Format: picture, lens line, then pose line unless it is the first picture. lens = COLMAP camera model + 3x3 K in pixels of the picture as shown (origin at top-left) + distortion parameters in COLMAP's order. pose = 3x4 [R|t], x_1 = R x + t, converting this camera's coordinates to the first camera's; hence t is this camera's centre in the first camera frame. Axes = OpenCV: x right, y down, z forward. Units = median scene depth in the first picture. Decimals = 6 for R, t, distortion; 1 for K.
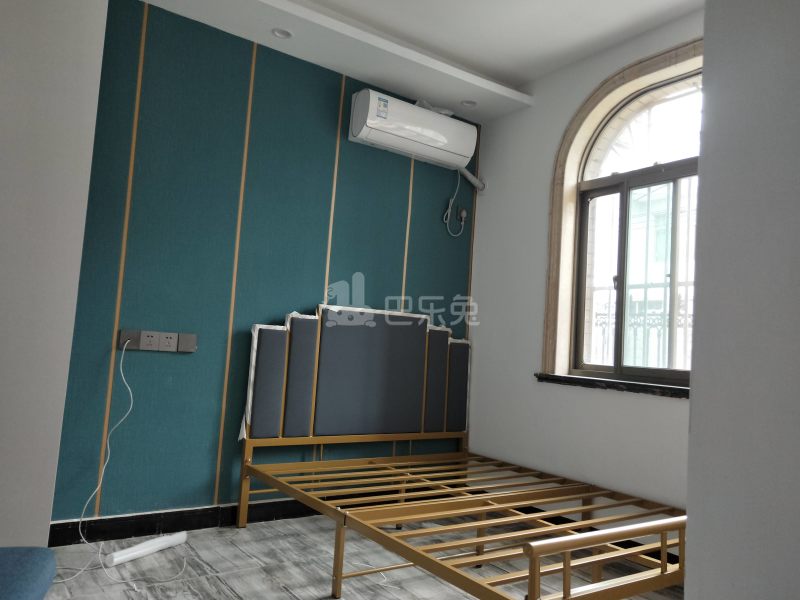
lens RADIAL K [[600.3, 0, 400.0], [0, 600.3, 300.0], [0, 0, 1]] dist [0.005009, 0.002551]
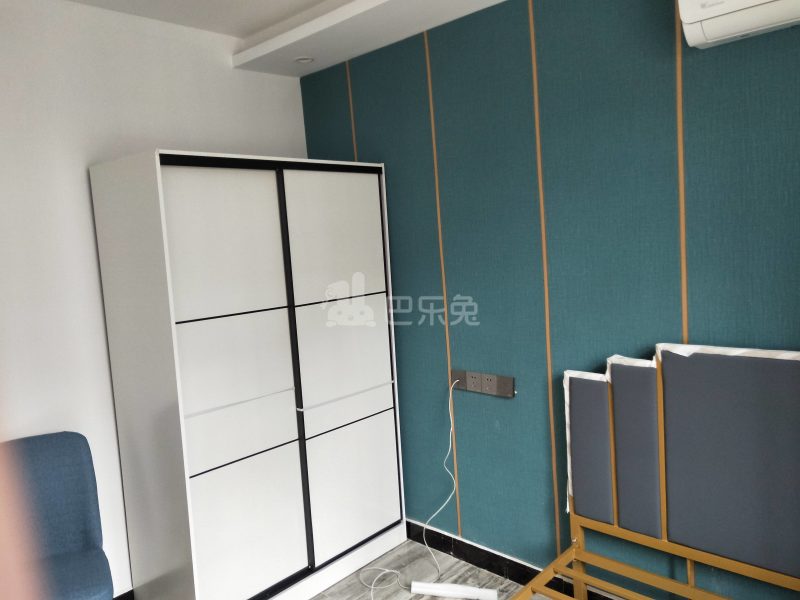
lens RADIAL K [[600.3, 0, 400.0], [0, 600.3, 300.0], [0, 0, 1]] dist [0.005009, 0.002551]
pose [[0.193810, 0.020908, -0.980816, 0.453510], [0.150069, 0.987375, 0.050702, -0.116031], [0.969493, -0.157017, 0.188225, 0.646226]]
